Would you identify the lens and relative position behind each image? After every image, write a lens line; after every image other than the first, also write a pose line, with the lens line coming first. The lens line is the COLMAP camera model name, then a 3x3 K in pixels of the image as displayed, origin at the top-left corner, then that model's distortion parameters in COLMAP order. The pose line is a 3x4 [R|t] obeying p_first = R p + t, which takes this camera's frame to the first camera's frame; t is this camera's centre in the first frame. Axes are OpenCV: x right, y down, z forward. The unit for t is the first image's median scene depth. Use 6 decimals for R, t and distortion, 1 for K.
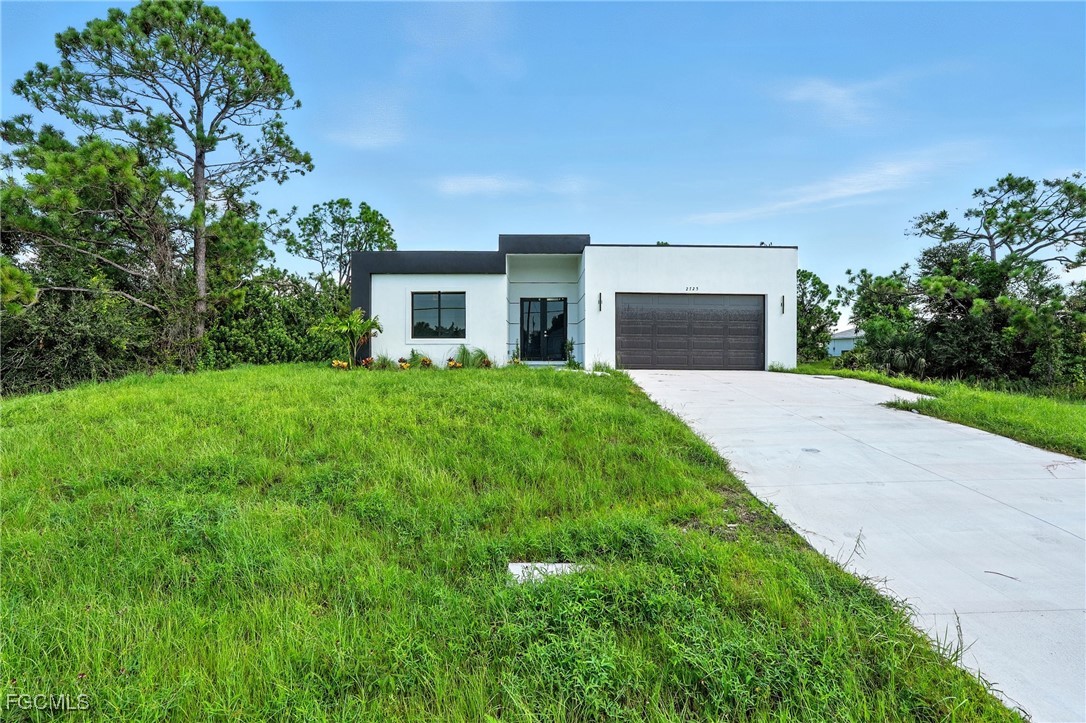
lens RADIAL K [[507.8, 0, 545.2], [0, 507.8, 357.4], [0, 0, 1]] dist [-0.062489, 0.021807]
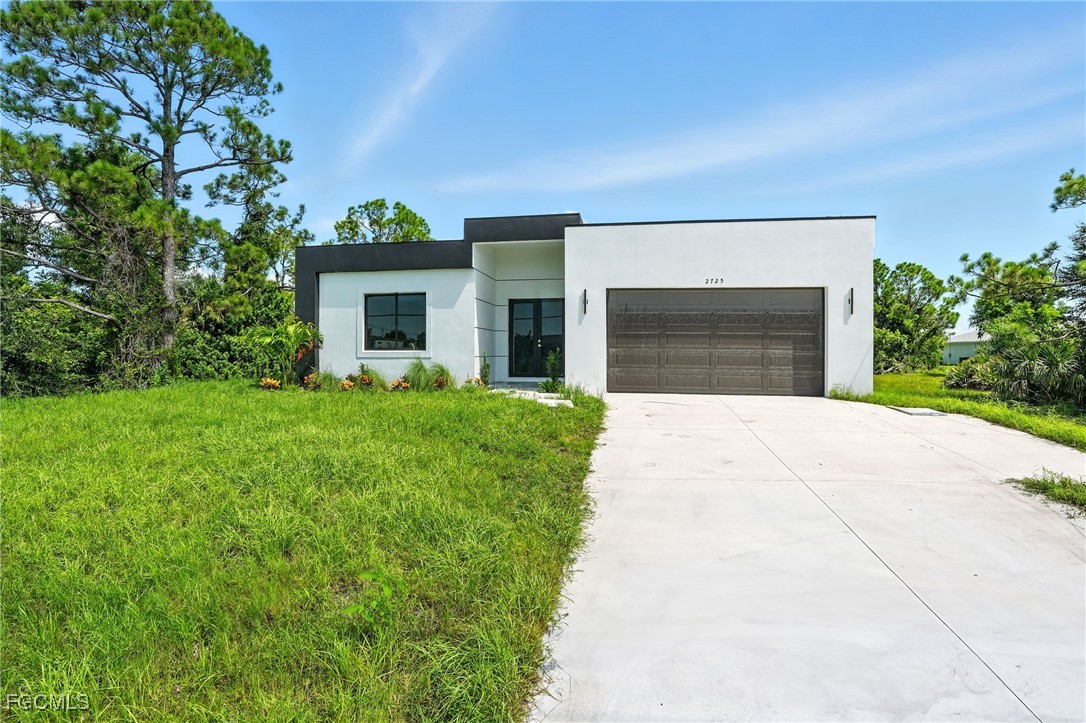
lens RADIAL K [[515.7, 0, 543.0], [0, 515.7, 361.5], [0, 0, 1]] dist [-0.055327, 0.018480]
pose [[0.987015, 0.001773, -0.160618, 0.133280], [-0.002129, 0.999996, -0.002040, -0.016127], [0.160614, 0.002355, 0.987015, 0.196114]]
